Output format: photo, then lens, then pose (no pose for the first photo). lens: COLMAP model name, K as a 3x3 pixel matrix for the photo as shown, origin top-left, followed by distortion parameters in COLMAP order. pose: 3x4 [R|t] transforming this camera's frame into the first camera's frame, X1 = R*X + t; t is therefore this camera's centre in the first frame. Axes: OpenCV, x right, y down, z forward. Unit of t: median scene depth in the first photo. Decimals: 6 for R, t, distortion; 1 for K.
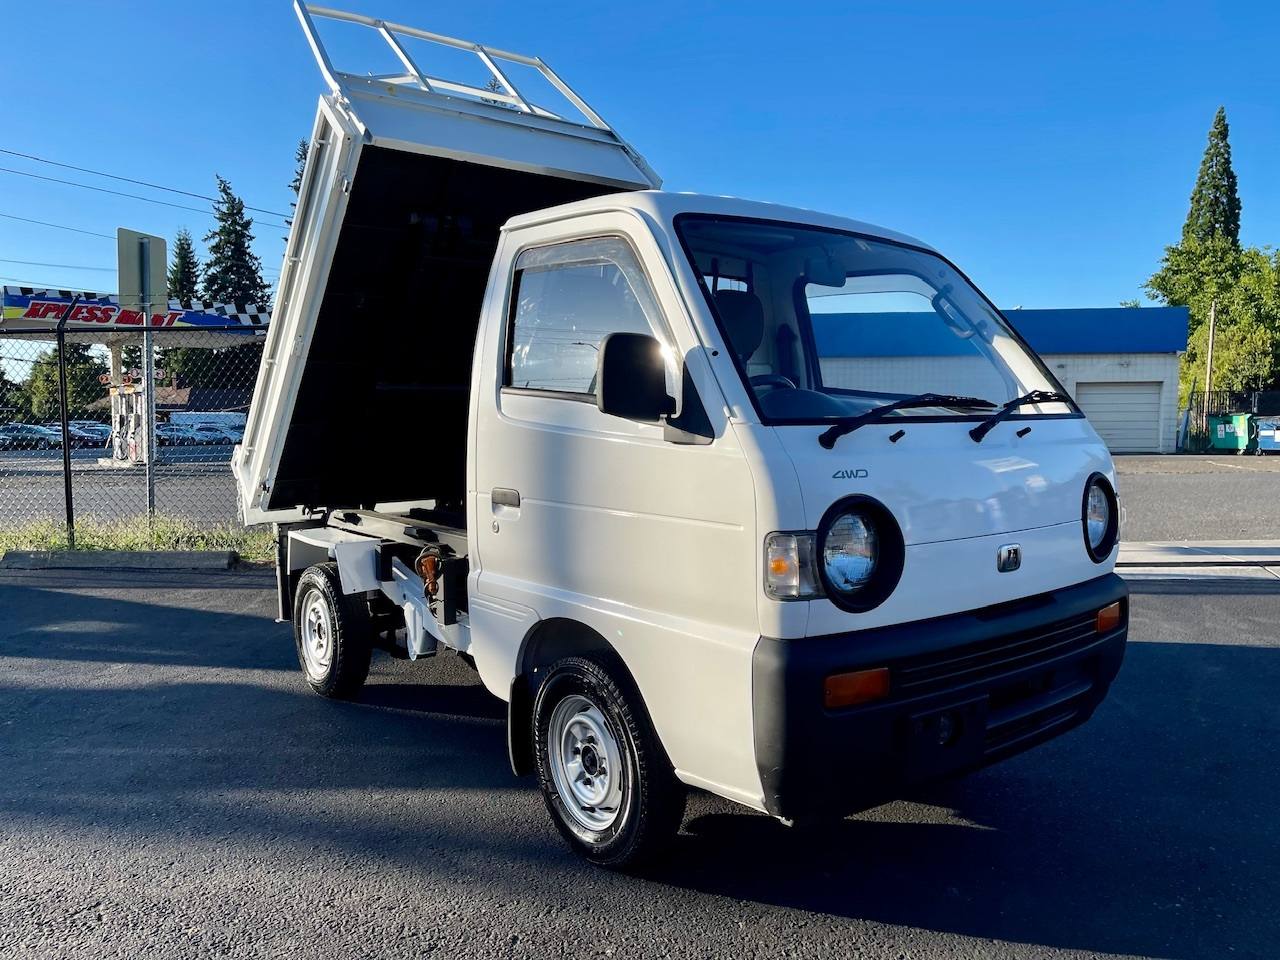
lens RADIAL K [[974.4, 0, 661.0], [0, 974.4, 492.1], [0, 0, 1]] dist [0.075575, -0.100788]
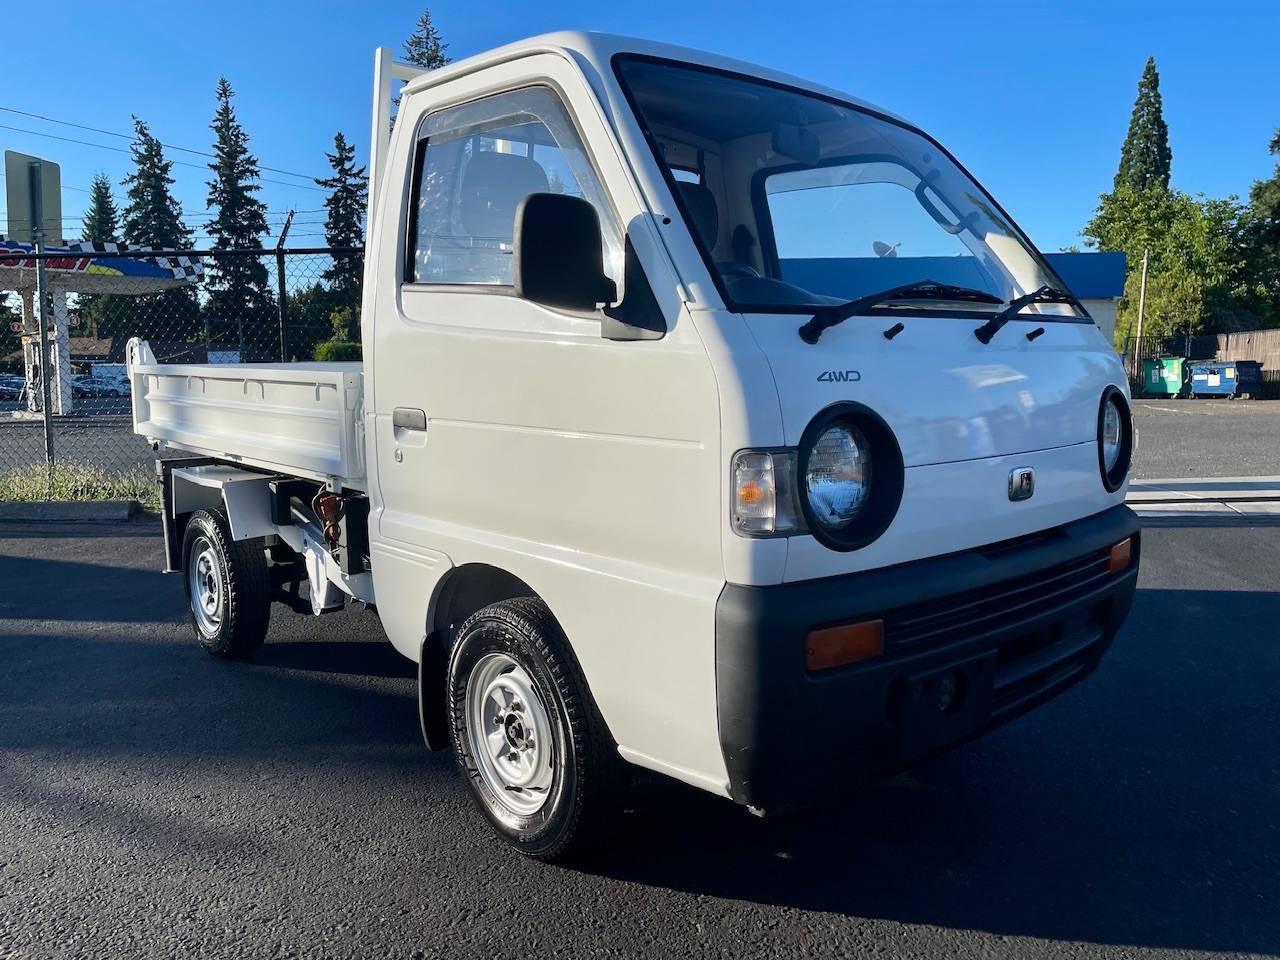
lens RADIAL K [[974.4, 0, 647.3], [0, 974.4, 478.0], [0, 0, 1]] dist [0.075575, -0.100788]
pose [[0.998752, -0.006975, 0.049446, -0.000074], [0.005215, 0.999351, 0.035629, 0.026227], [-0.049663, -0.035326, 0.998141, 0.163115]]
